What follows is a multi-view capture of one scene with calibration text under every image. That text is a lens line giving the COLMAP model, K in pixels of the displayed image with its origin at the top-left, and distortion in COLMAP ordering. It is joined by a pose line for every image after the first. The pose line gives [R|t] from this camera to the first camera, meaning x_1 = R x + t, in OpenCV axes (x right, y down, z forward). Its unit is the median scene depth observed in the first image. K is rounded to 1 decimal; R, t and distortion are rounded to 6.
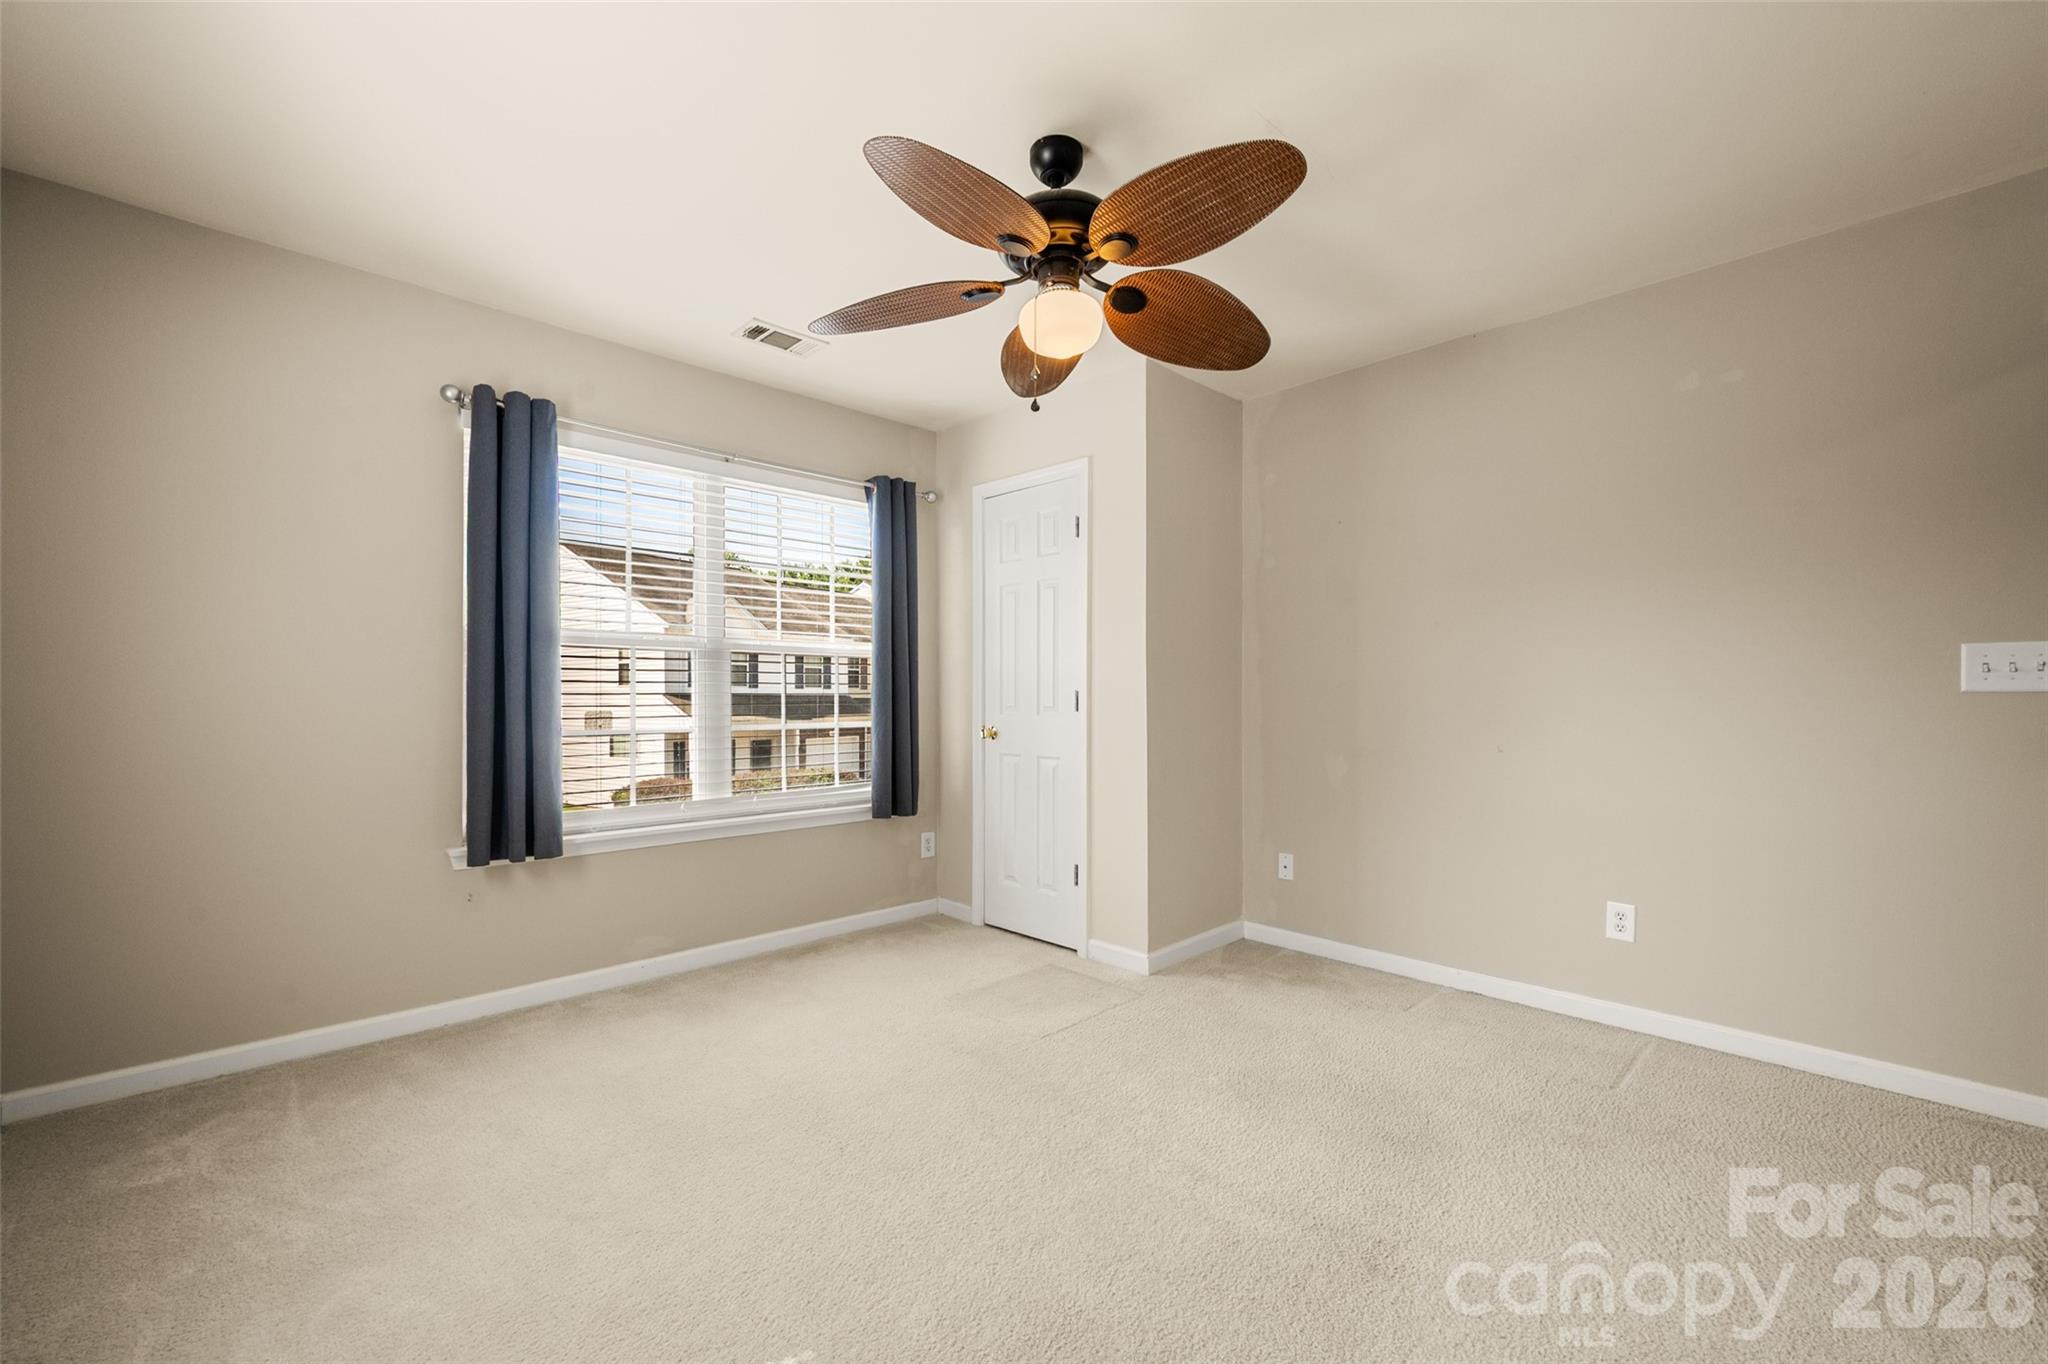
lens RADIAL K [[824.4, 0, 1034.7], [0, 824.4, 694.2], [0, 0, 1]] dist [0.002010, -0.000838]
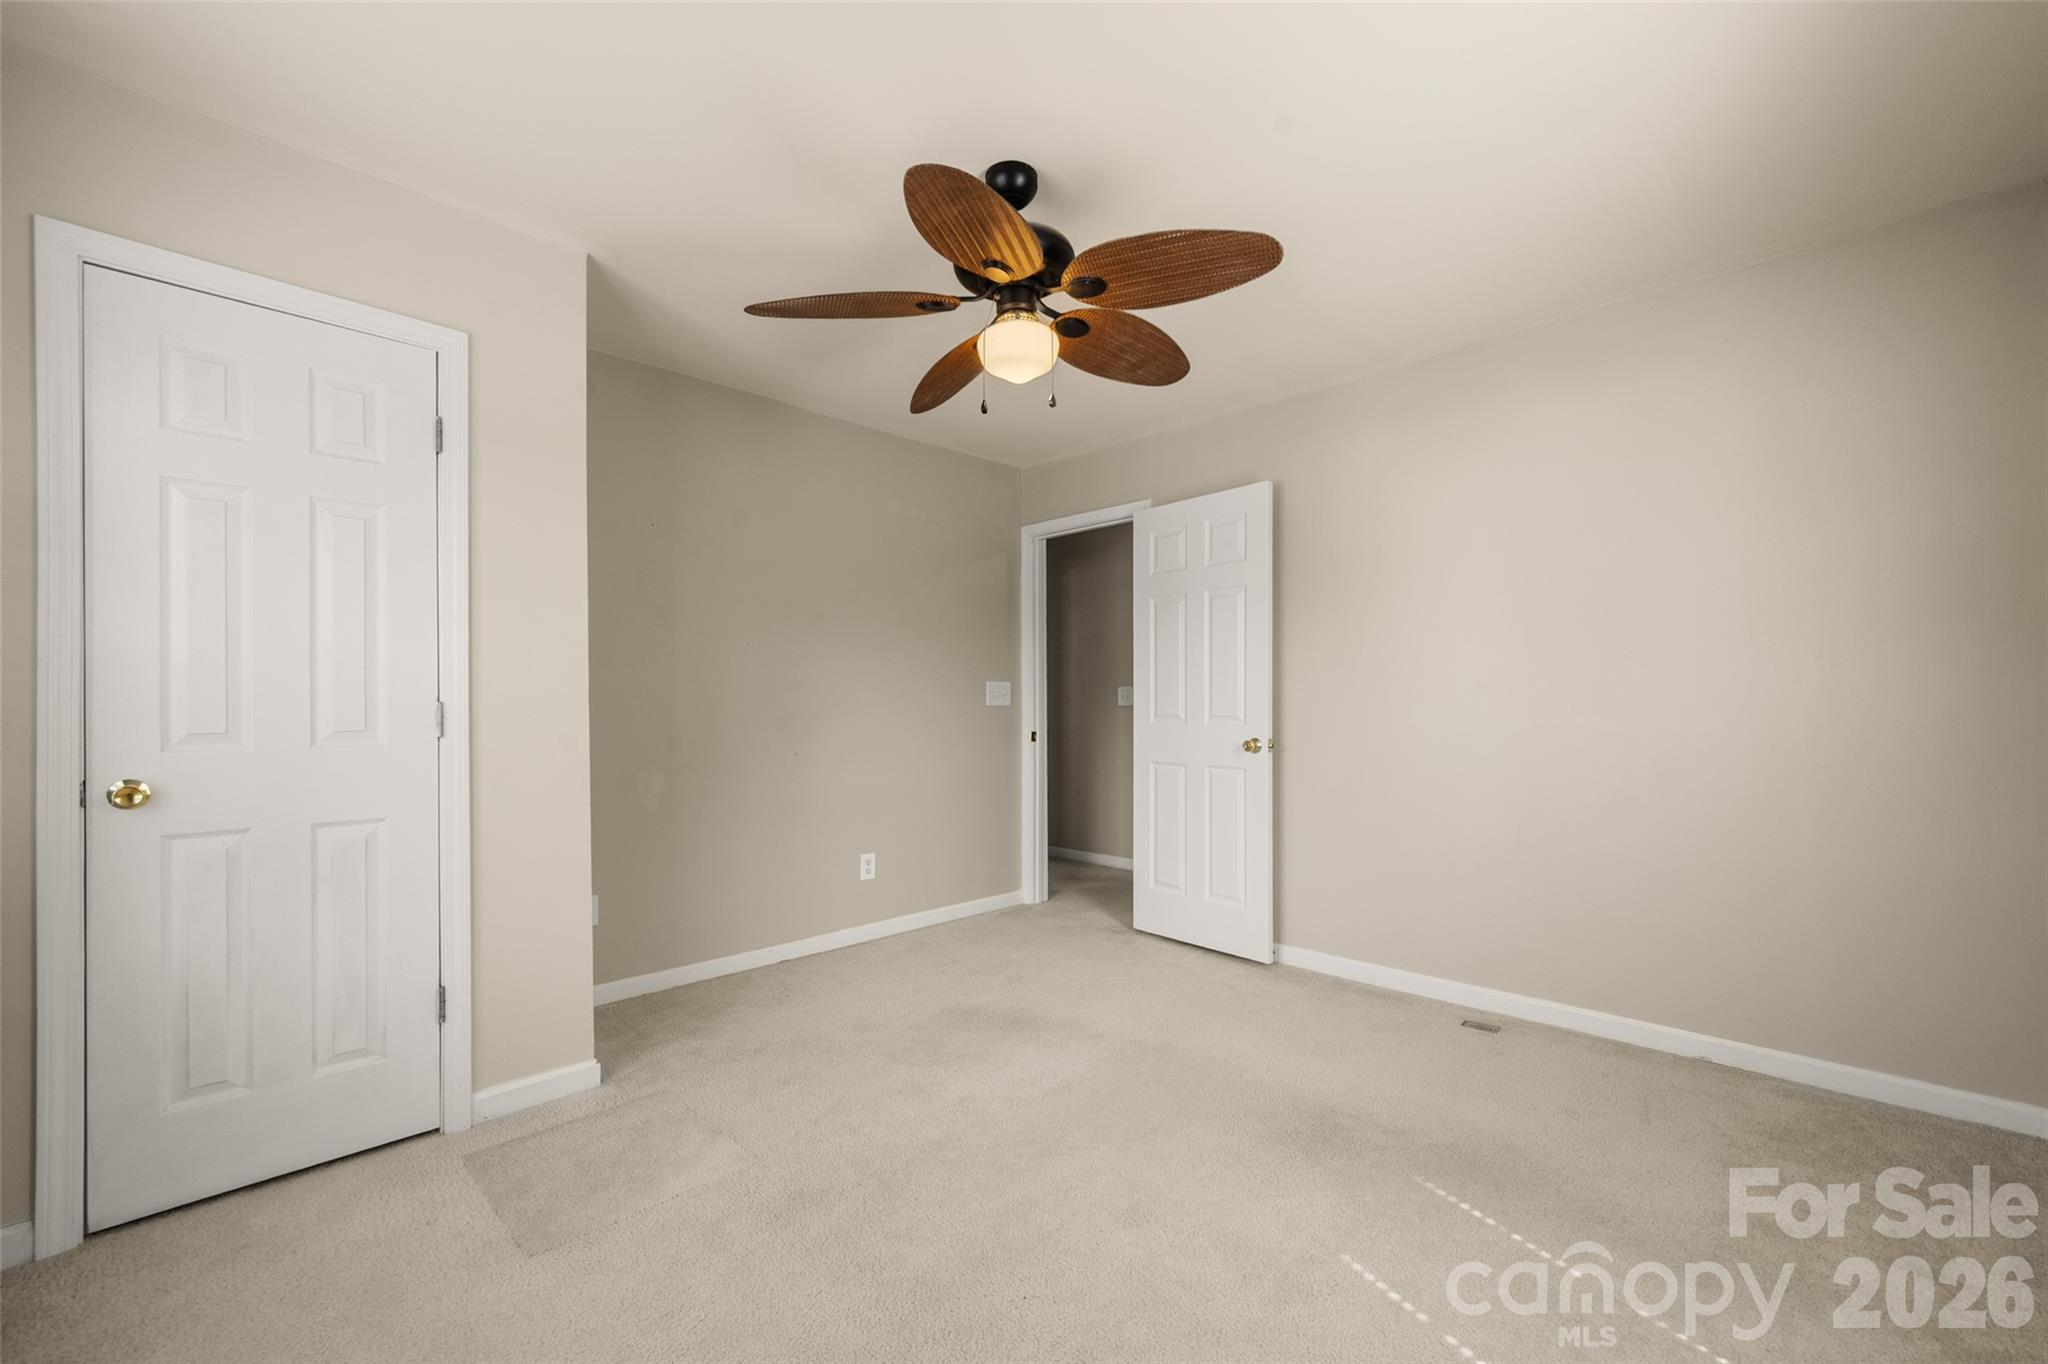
lens RADIAL K [[824.4, 0, 1027.9], [0, 824.4, 703.3], [0, 0, 1]] dist [0.002010, -0.000838]
pose [[0.000314, 0.007229, 0.999974, -0.587191], [0.007408, 0.999946, -0.007231, 0.004365], [-0.999973, 0.007410, 0.000260, 0.588258]]
